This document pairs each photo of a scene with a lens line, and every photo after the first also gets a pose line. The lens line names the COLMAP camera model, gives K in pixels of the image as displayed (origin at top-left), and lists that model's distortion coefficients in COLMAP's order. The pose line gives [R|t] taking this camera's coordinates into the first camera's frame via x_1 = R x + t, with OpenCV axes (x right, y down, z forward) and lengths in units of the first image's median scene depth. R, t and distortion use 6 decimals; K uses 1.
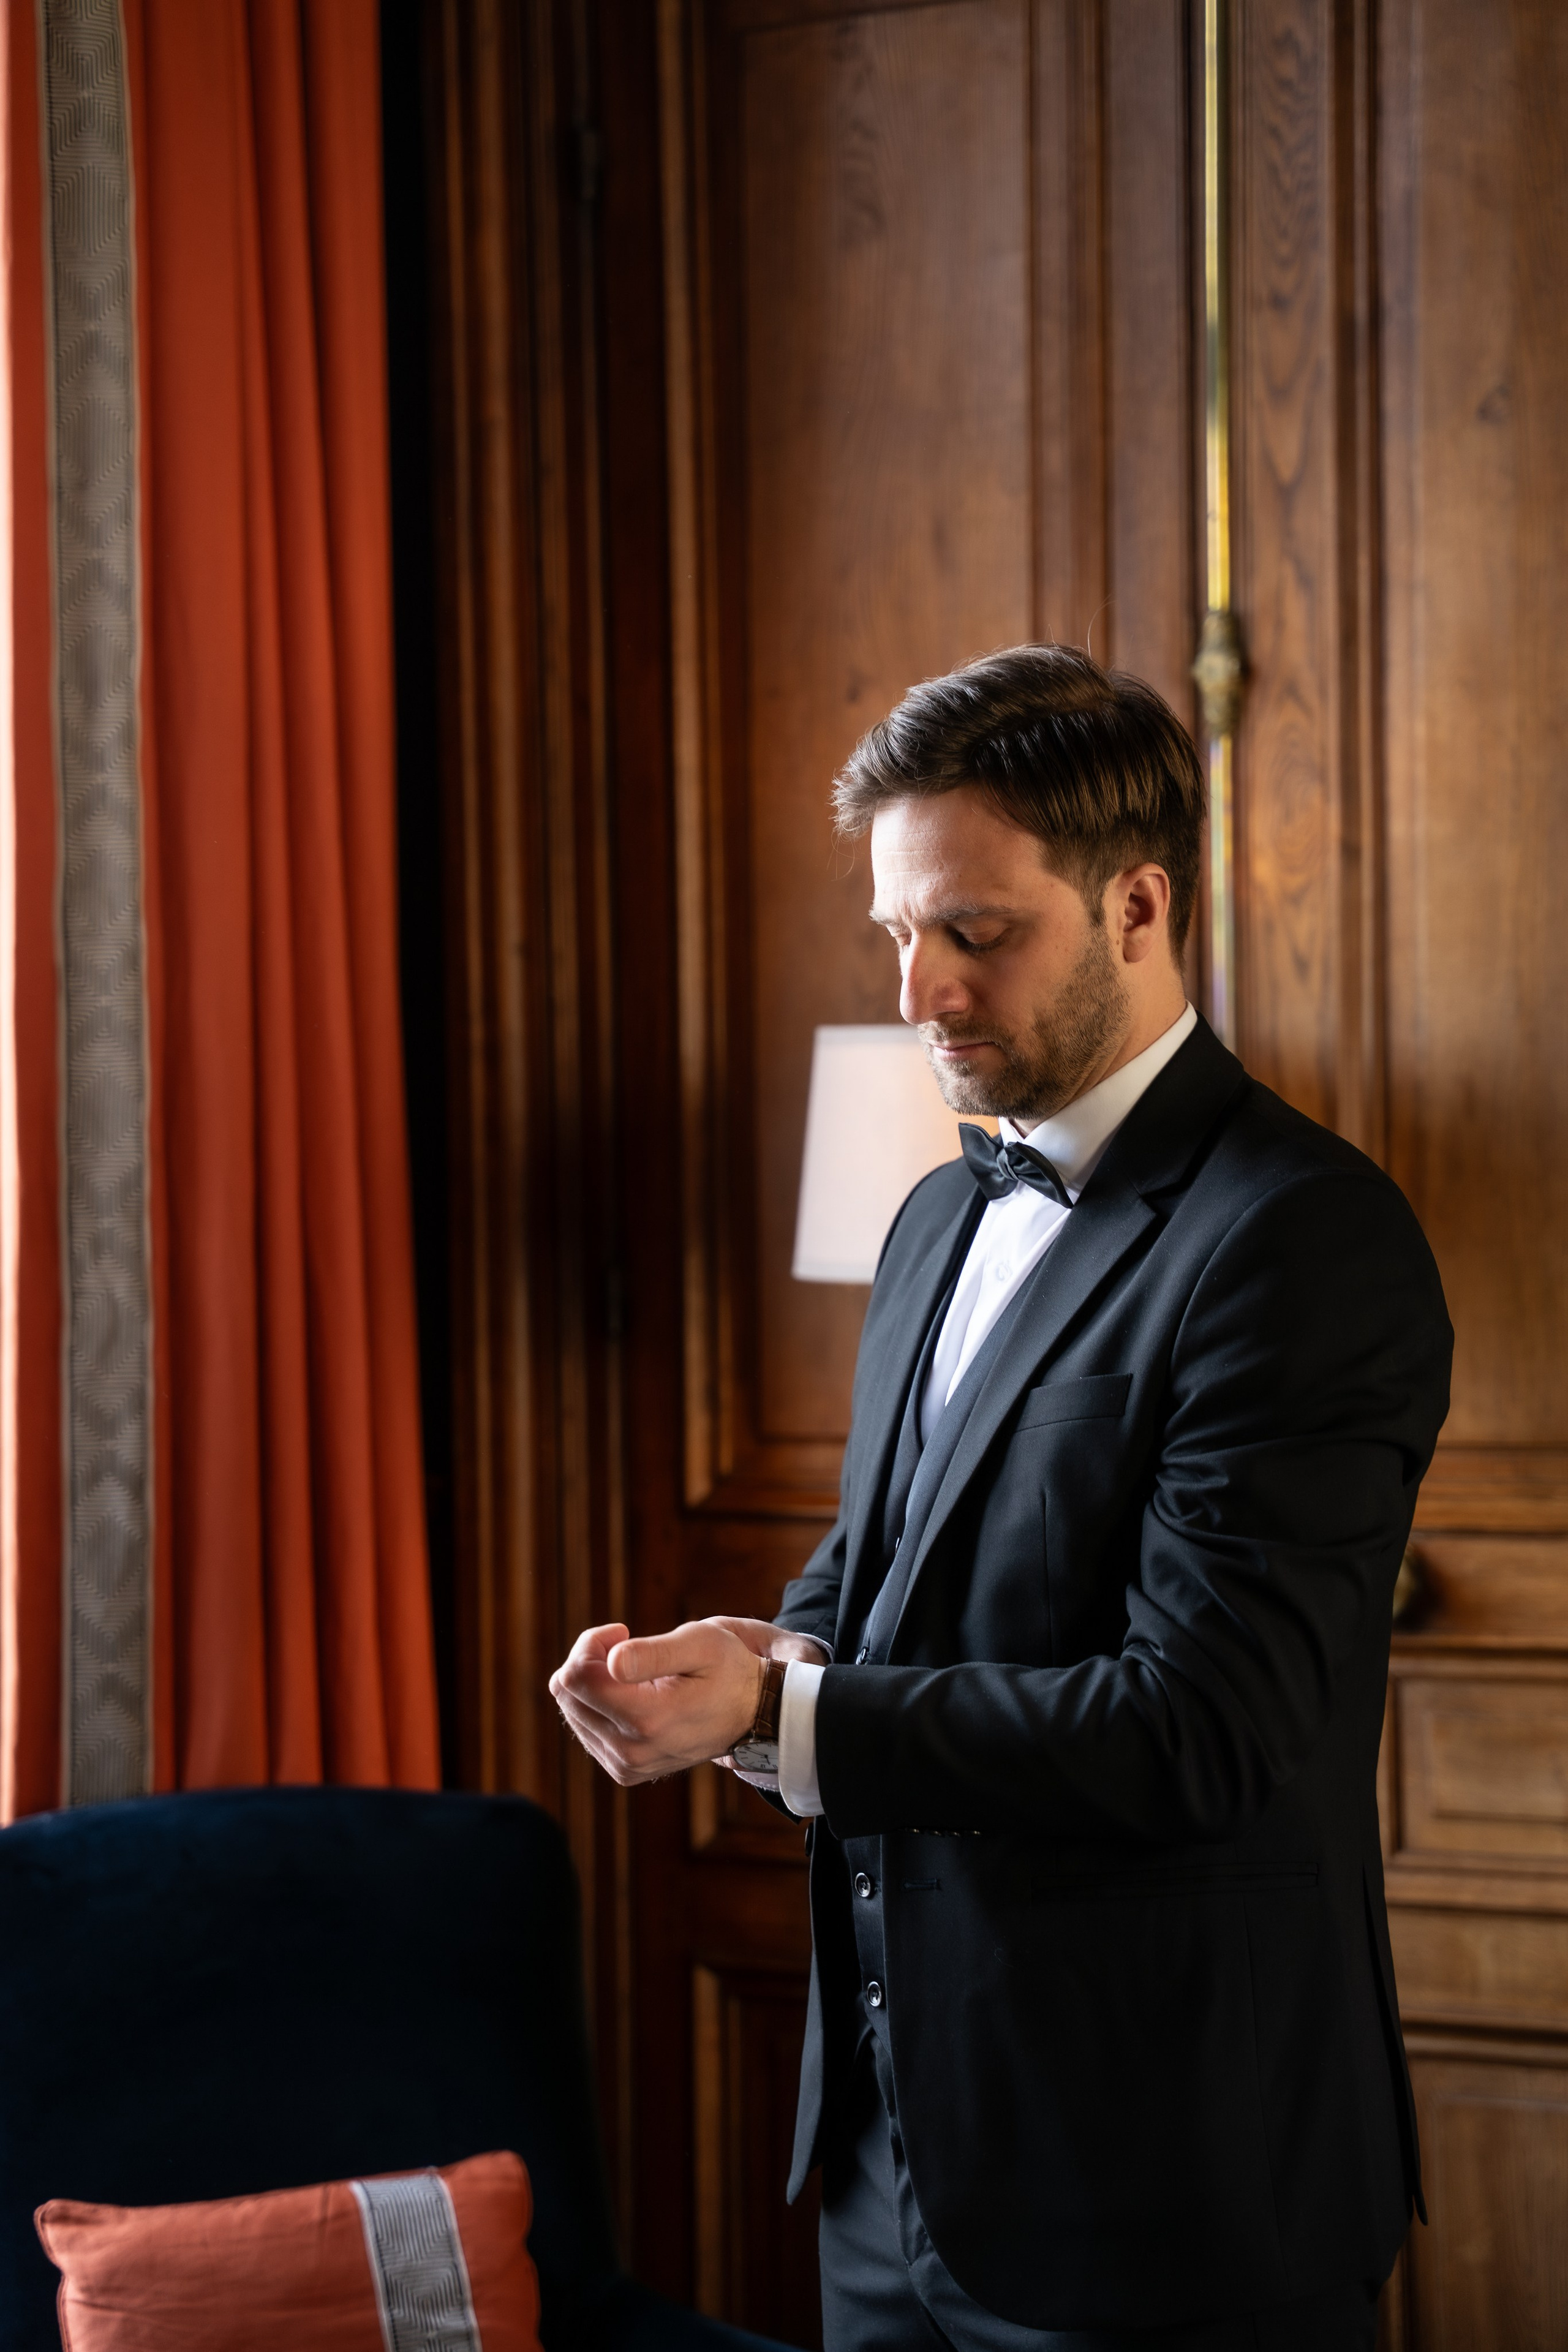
lens RADIAL K [[4551.6, 0, 793.0], [0, 4551.6, 1160.6], [0, 0, 1]] dist [0.303702, 0.000000]
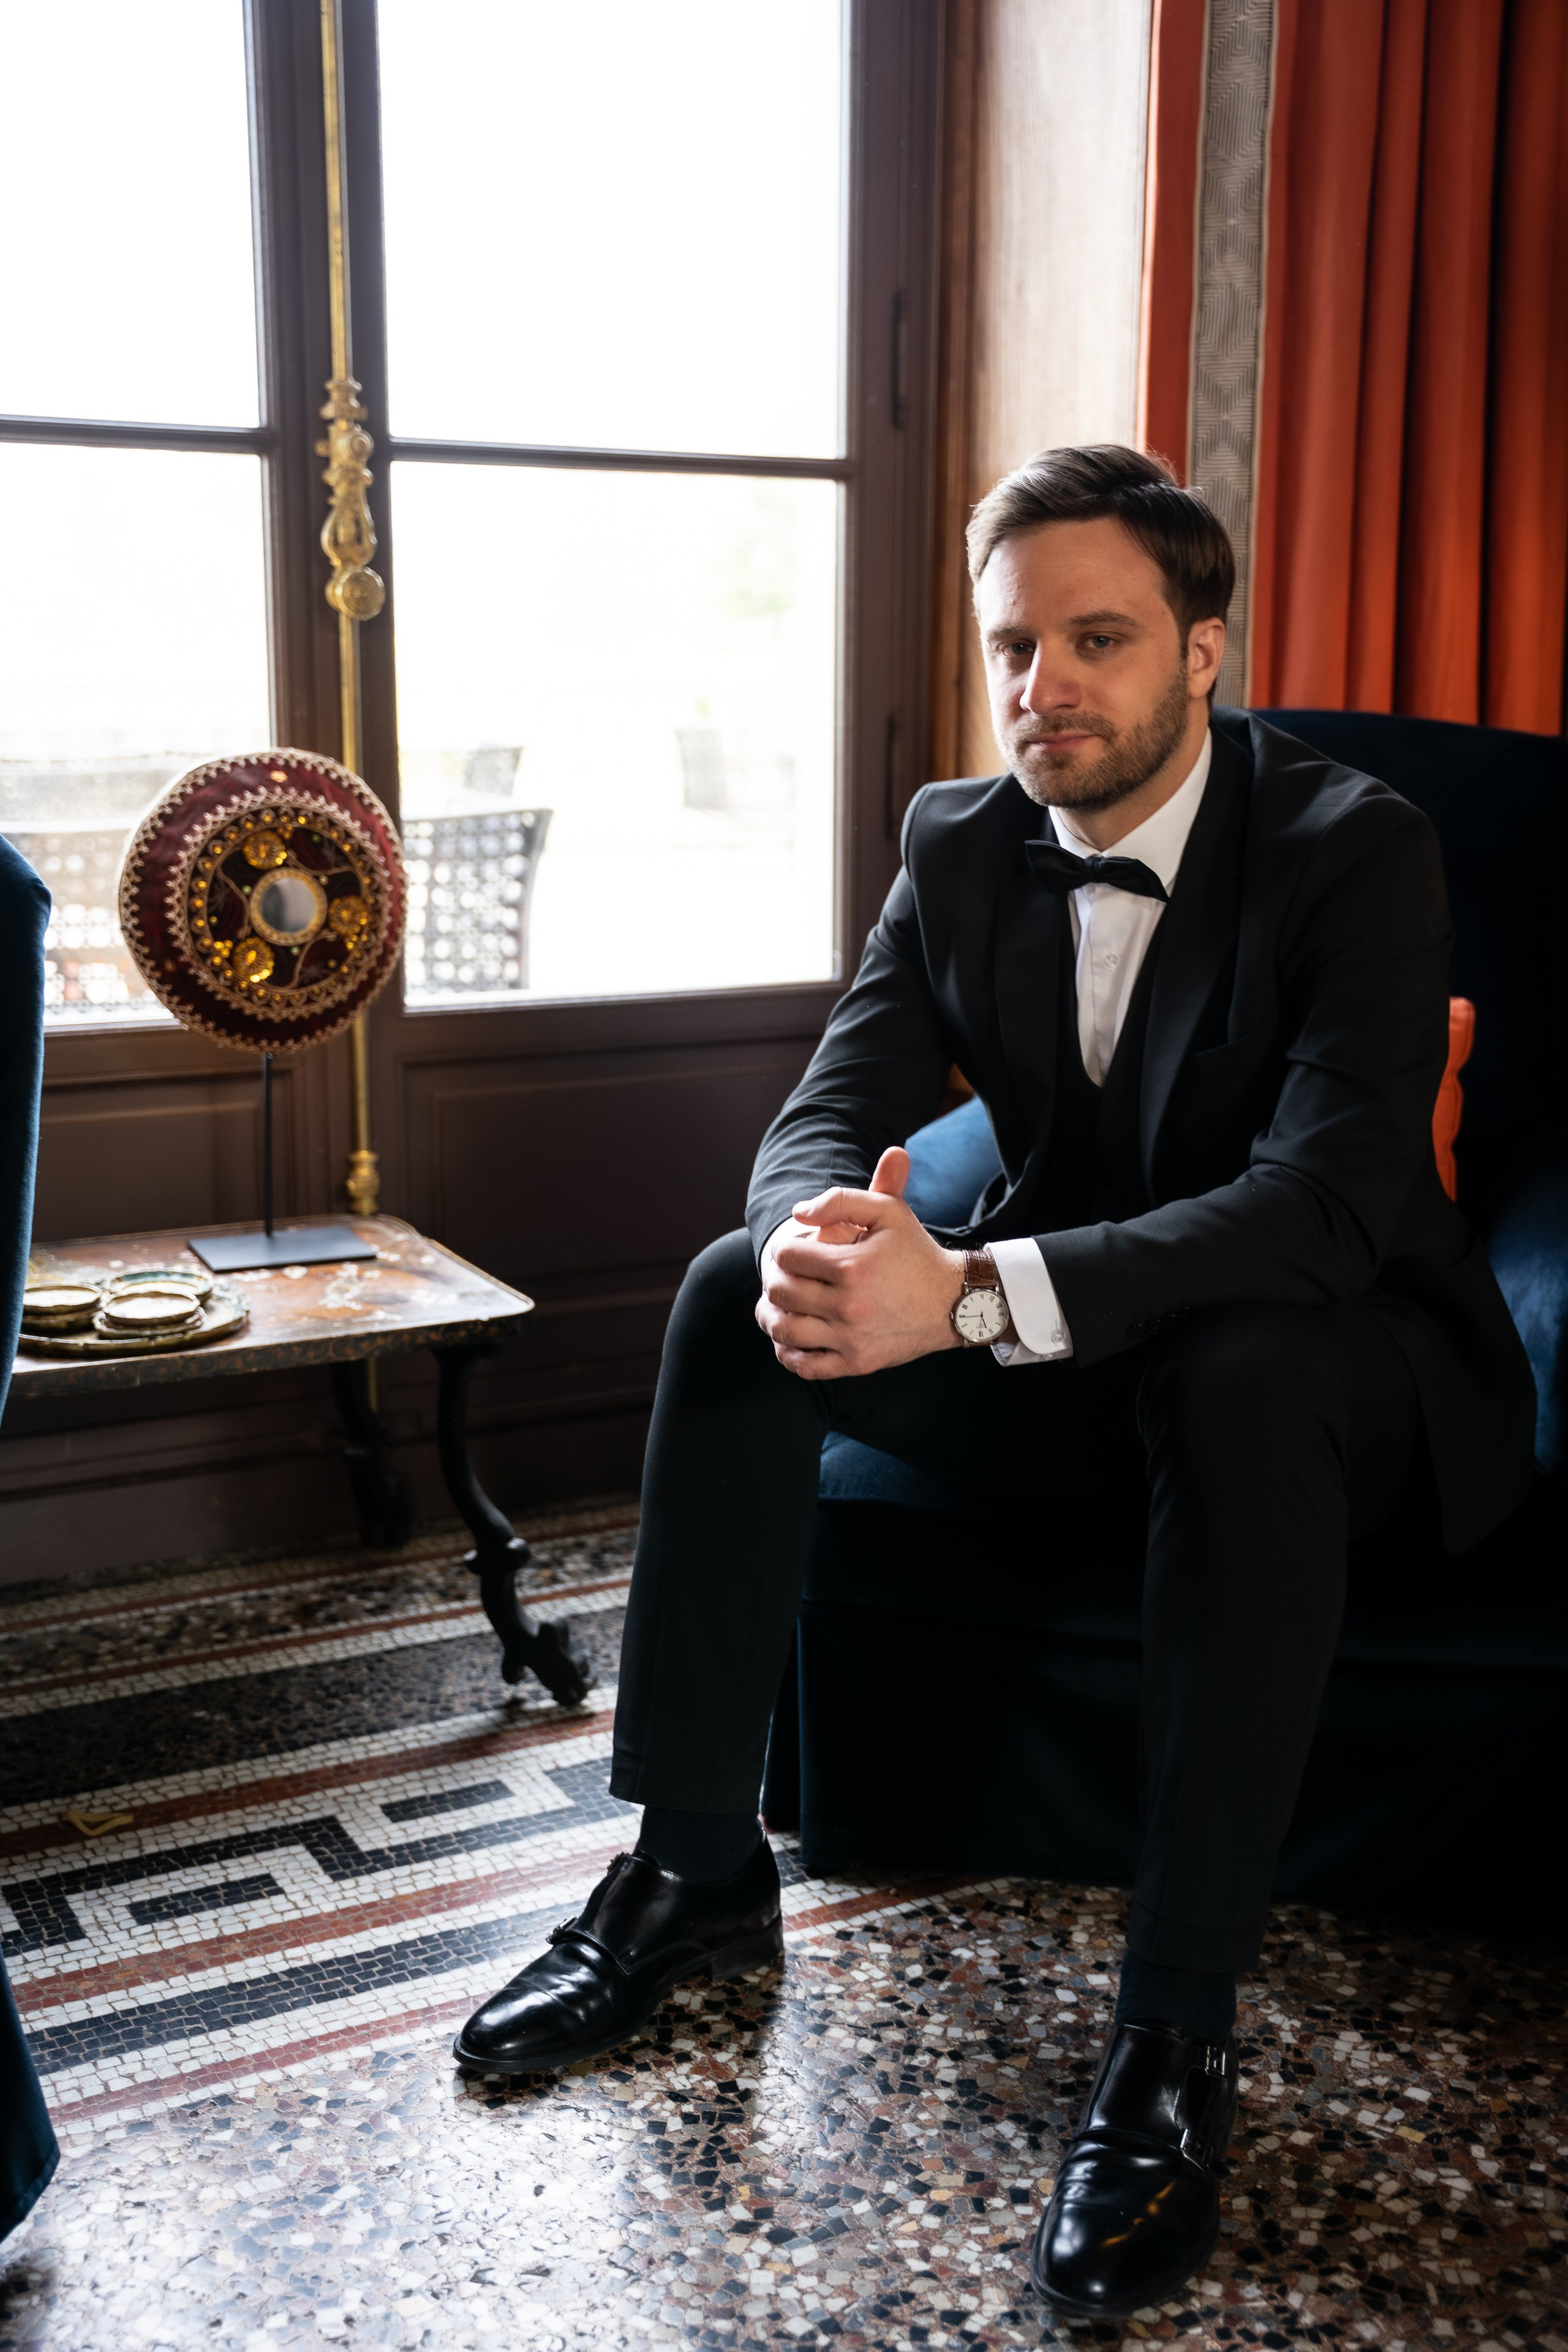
lens RADIAL K [[2619.3, 0, 748.0], [0, 2619.3, 1188.3], [0, 0, 1]] dist [0.022219, 0.000000]
pose [[0.796479, 0.142769, -0.587570, 0.181783], [-0.016144, 0.976400, 0.215364, 0.110206], [0.604451, -0.162047, 0.779987, 0.338950]]
